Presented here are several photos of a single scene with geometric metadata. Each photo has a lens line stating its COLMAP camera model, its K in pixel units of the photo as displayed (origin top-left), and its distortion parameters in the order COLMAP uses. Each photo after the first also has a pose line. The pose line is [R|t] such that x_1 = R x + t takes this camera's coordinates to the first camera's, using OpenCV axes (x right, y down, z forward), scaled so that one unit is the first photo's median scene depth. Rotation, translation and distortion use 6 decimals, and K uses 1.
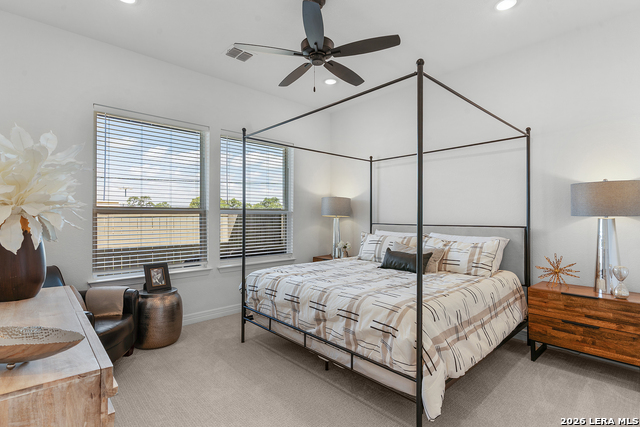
lens RADIAL K [[311.5, 0, 319.9], [0, 311.5, 214.7], [0, 0, 1]] dist [-0.003062, -0.001913]
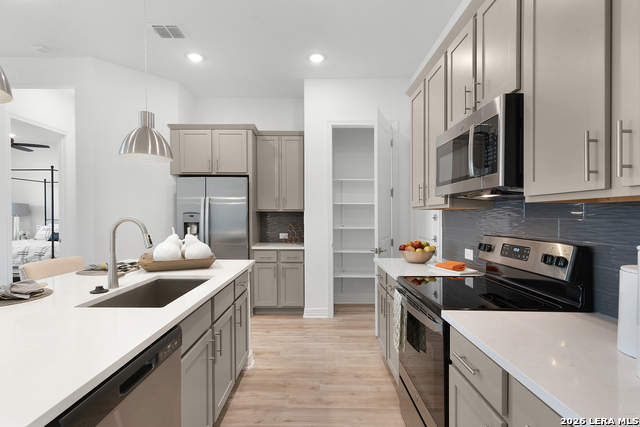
lens RADIAL K [[311.5, 0, 306.1], [0, 311.5, 222.1], [0, 0, 1]] dist [-0.003062, -0.001913]
pose [[0.692403, -0.015461, 0.721346, -0.047439], [-0.007059, 0.999577, 0.028200, -0.007719], [-0.721477, -0.024618, 0.692001, -0.862658]]
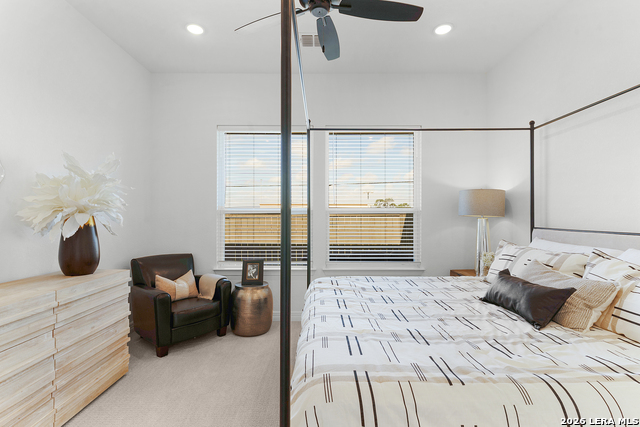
lens RADIAL K [[311.5, 0, 319.5], [0, 311.5, 217.0], [0, 0, 1]] dist [-0.003062, -0.001913]
pose [[0.735330, 0.002197, -0.677706, 0.387964], [0.004212, 0.999961, 0.007812, -0.000095], [0.677696, -0.008599, 0.735292, 0.344293]]
